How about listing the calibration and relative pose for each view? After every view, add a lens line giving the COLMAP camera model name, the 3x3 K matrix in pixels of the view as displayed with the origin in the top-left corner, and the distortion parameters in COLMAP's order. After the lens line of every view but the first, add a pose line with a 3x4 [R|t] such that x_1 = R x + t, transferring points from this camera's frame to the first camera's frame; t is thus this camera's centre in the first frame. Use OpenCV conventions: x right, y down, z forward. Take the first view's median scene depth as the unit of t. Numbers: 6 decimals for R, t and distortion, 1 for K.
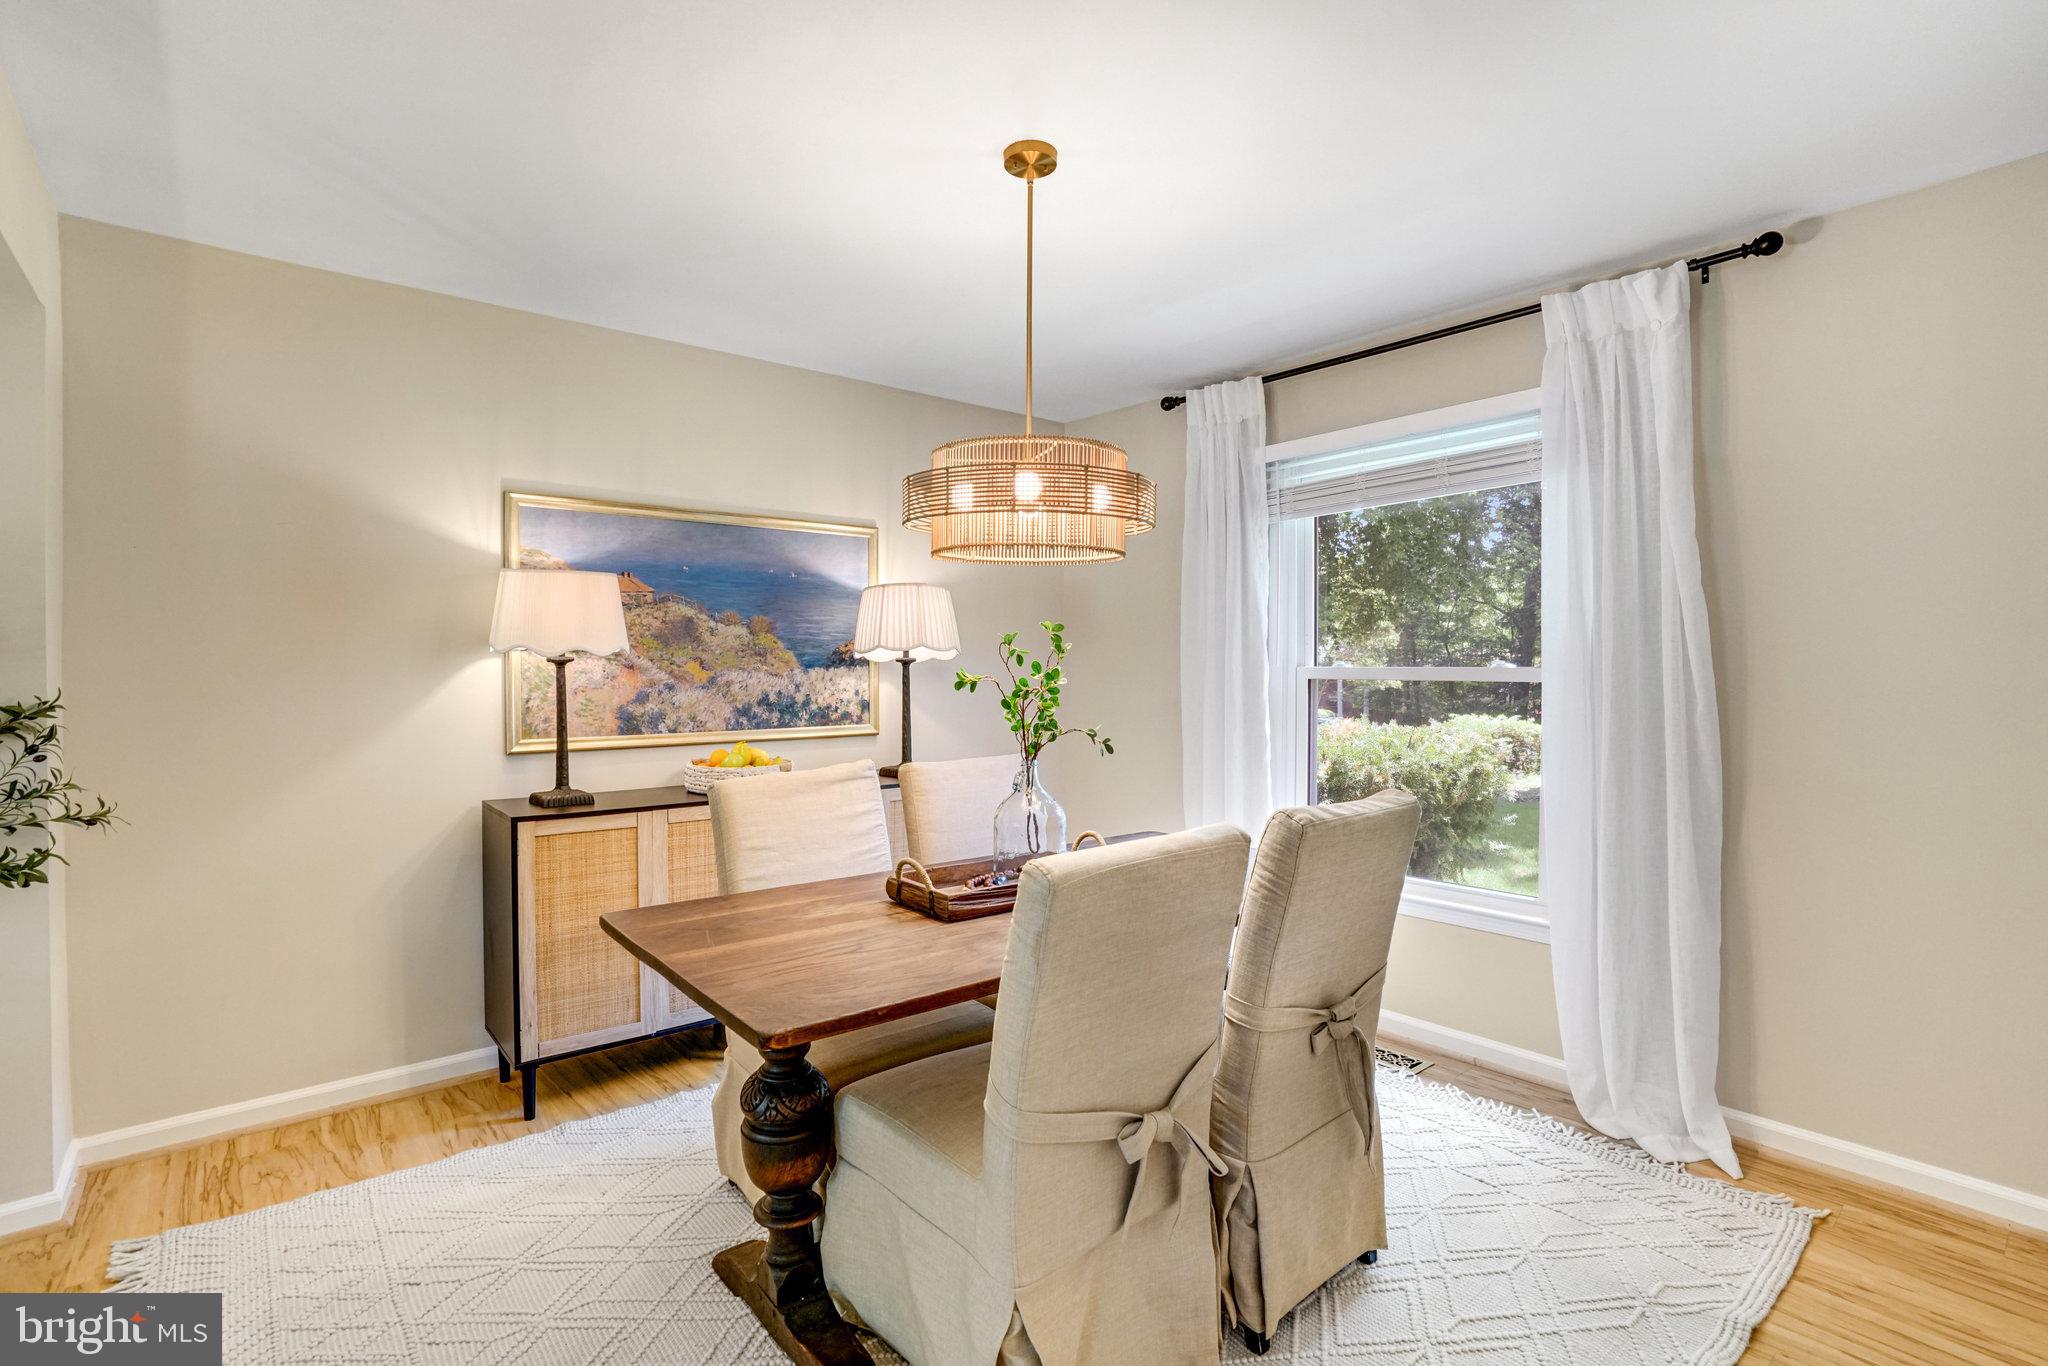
lens RADIAL K [[965.3, 0, 998.0], [0, 965.3, 677.7], [0, 0, 1]] dist [-0.076921, 0.032488]
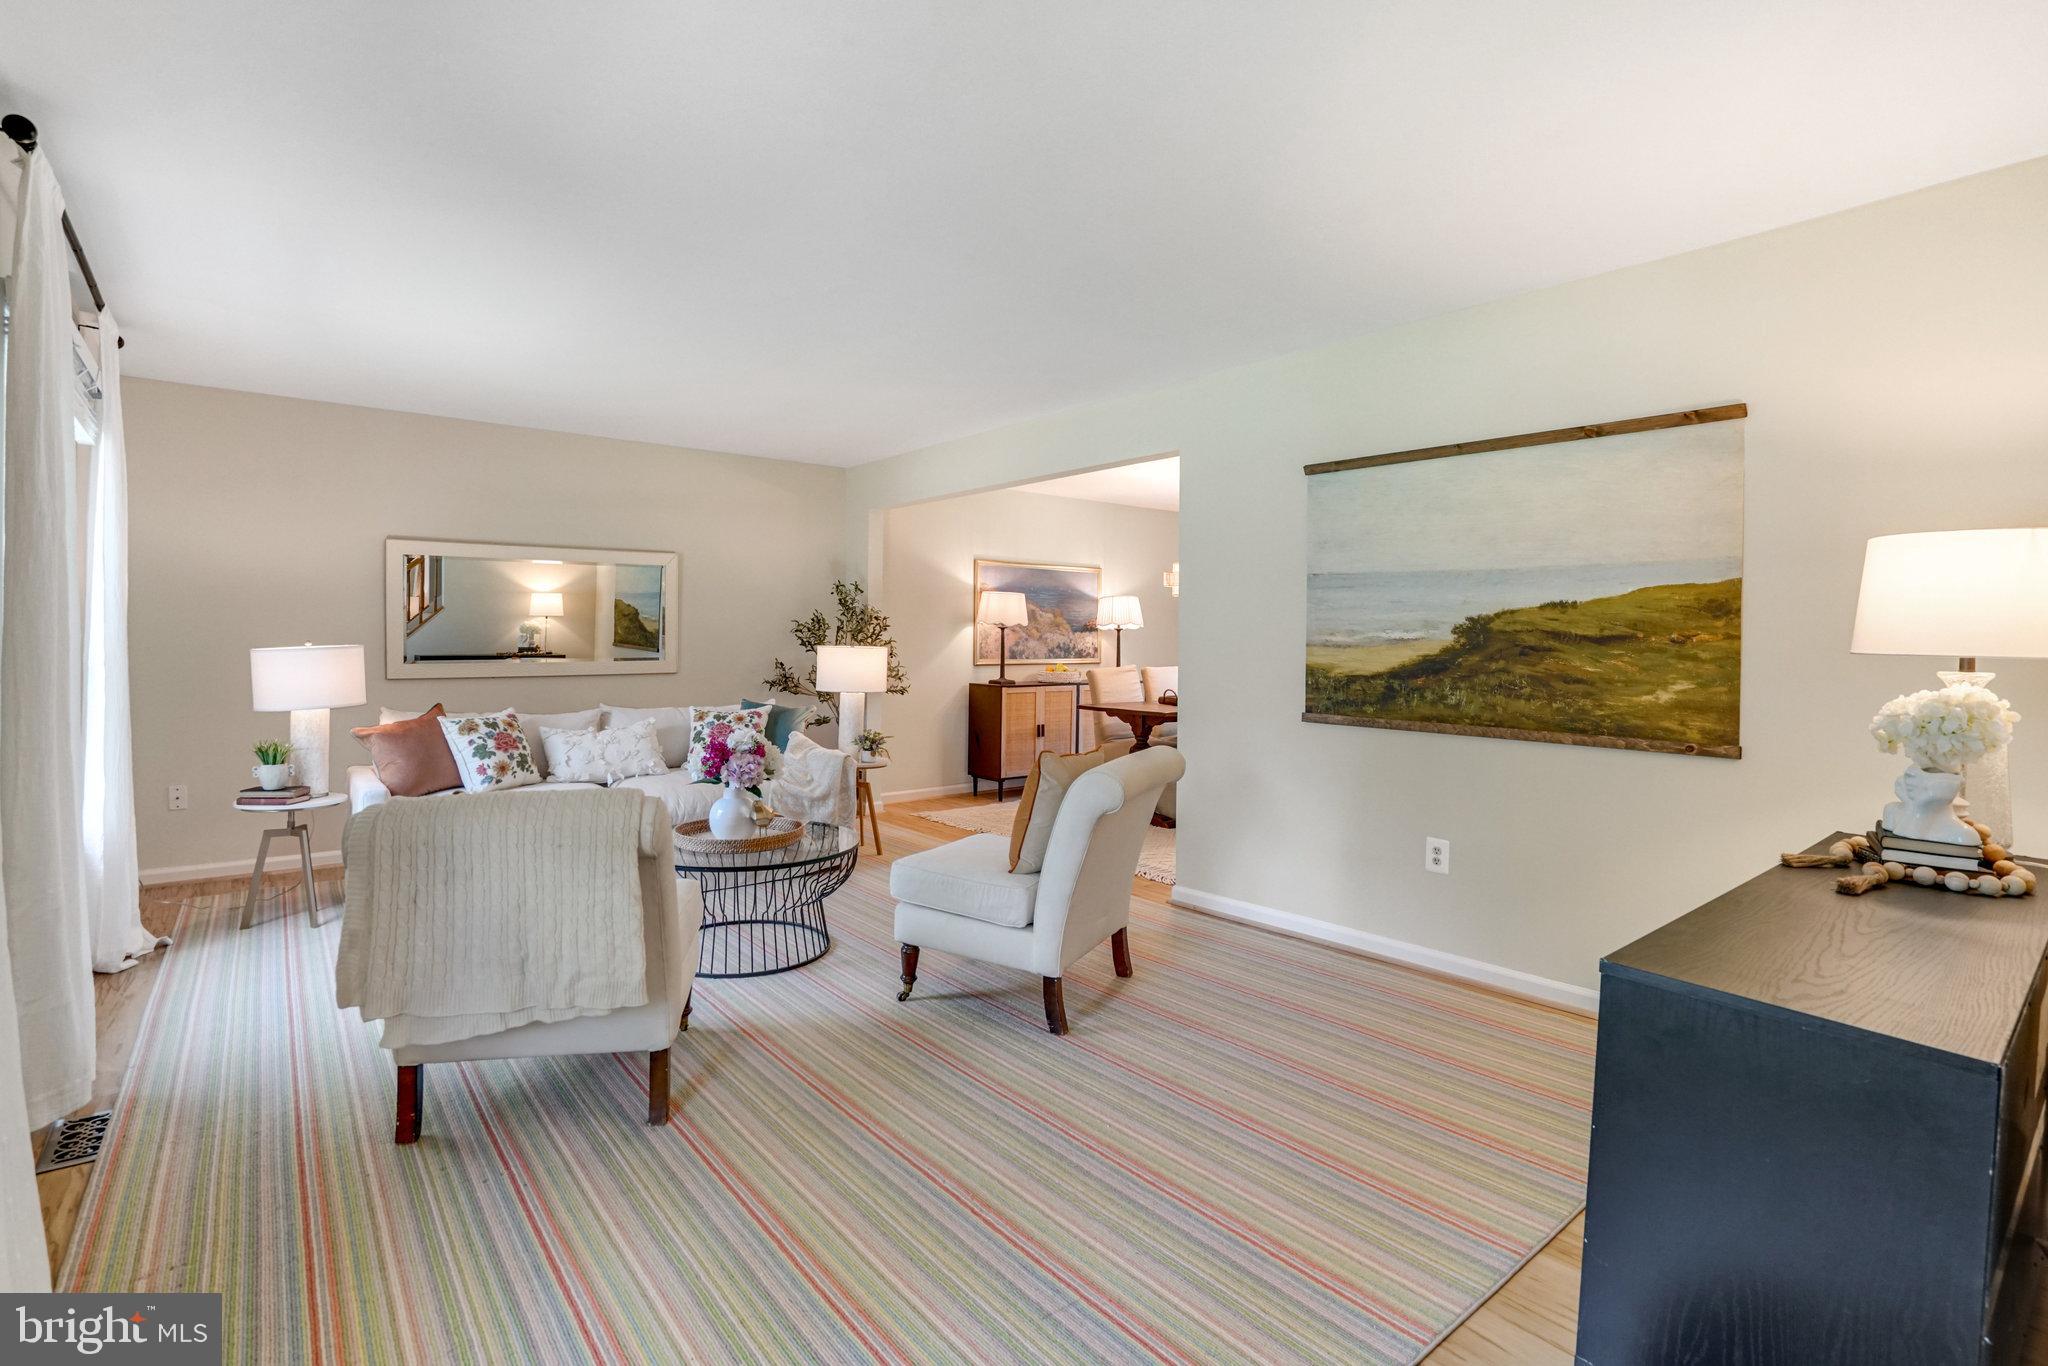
lens RADIAL K [[957.3, 0, 1005.3], [0, 957.3, 686.0], [0, 0, 1]] dist [-0.074894, 0.038647]
pose [[0.999893, 0.013391, -0.005884, -0.416229], [-0.013149, 0.999137, 0.039402, 0.035023], [0.006407, -0.039321, 0.999206, -1.479646]]
